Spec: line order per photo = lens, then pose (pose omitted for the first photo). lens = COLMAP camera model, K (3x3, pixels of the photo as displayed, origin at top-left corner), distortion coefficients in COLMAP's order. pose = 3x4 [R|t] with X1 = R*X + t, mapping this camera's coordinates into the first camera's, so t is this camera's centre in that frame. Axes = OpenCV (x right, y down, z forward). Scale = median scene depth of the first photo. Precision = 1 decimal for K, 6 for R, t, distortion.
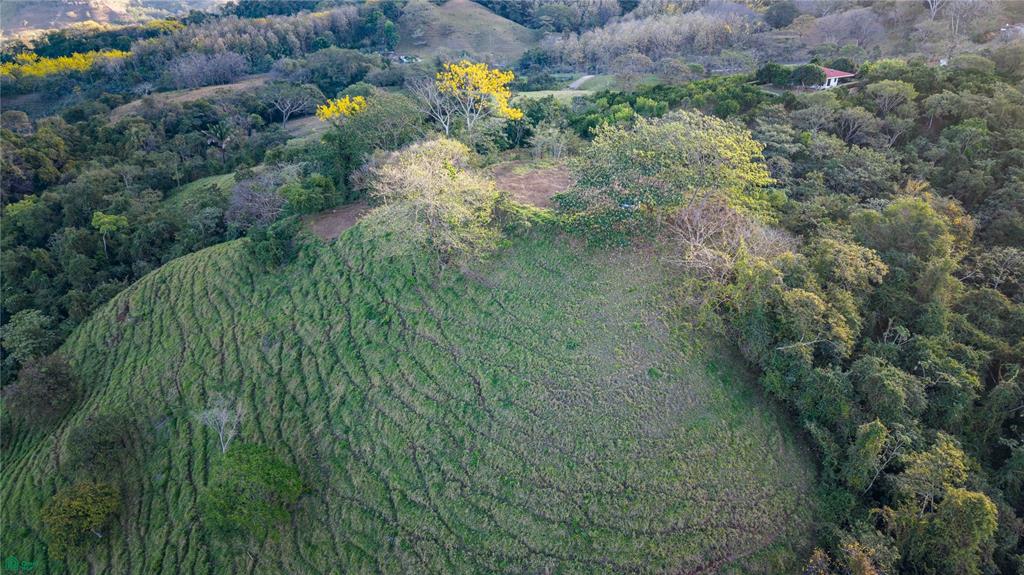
lens RADIAL K [[680.9, 0, 517.1], [0, 680.9, 289.6], [0, 0, 1]] dist [0.066897, -0.067105]
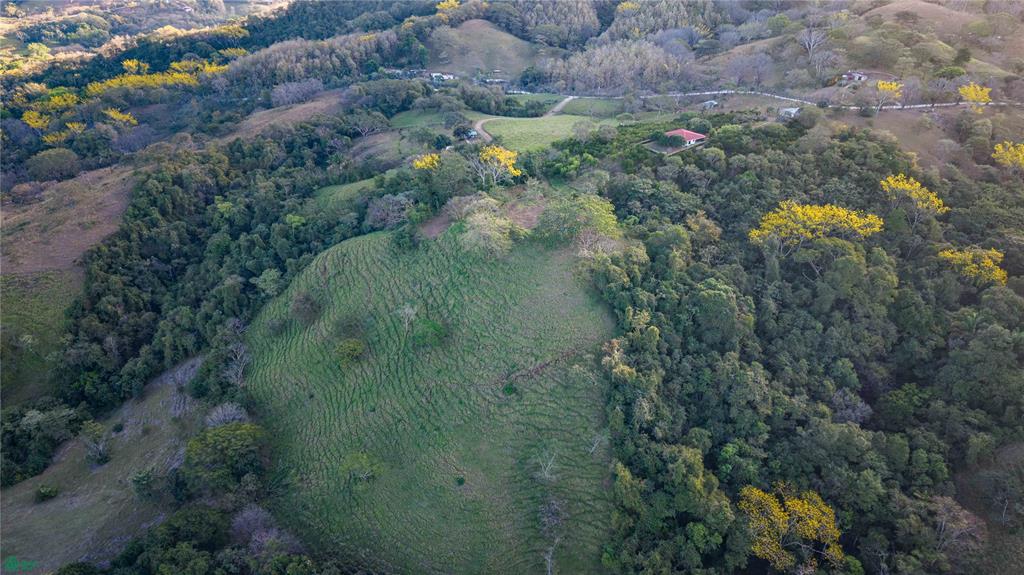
lens RADIAL K [[680.9, 0, 517.1], [0, 680.9, 289.6], [0, 0, 1]] dist [0.066897, -0.067105]
pose [[0.999995, -0.002198, -0.002187, -0.000484], [0.002358, 0.997100, 0.076069, -0.074510], [0.002013, -0.076074, 0.997100, -1.194425]]
